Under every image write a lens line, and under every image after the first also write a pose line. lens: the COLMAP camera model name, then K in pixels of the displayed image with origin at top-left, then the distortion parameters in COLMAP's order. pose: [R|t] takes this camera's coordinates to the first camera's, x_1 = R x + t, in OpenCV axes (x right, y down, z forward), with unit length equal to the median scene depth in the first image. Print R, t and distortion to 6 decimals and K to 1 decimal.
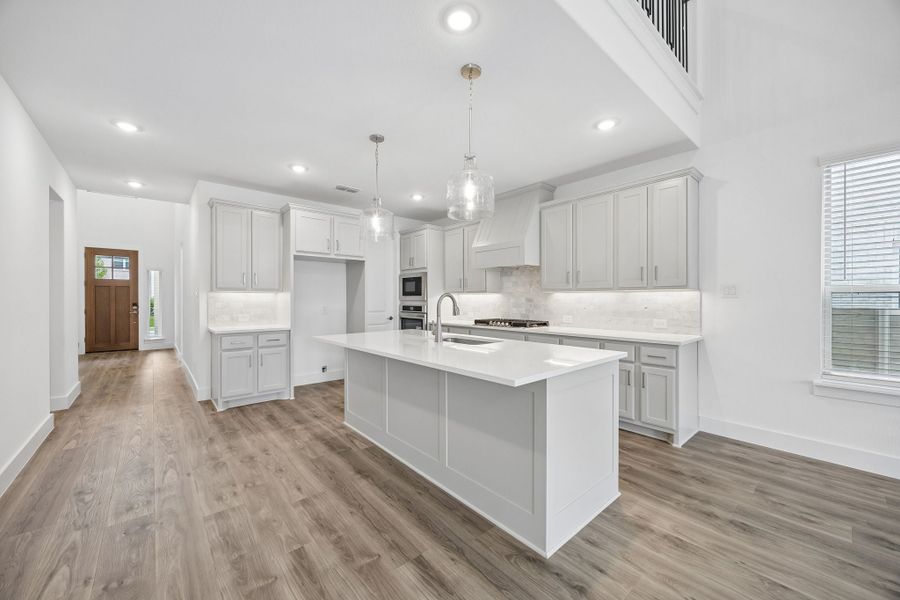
lens RADIAL K [[344.4, 0, 445.2], [0, 344.4, 296.4], [0, 0, 1]] dist [-0.000879, -0.000154]
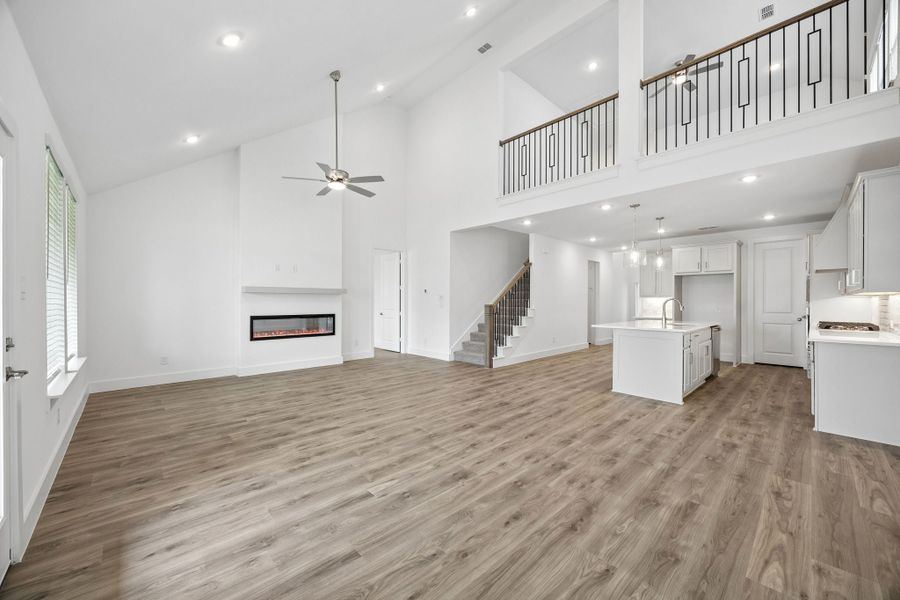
lens RADIAL K [[340.6, 0, 450.0], [0, 340.6, 300.0], [0, 0, 1]] dist [0.000484, 0.000121]
pose [[0.044299, -0.003533, -0.999012, 1.196706], [0.004679, 0.999984, -0.003329, 0.000322], [0.999007, -0.004527, 0.044315, -0.184559]]
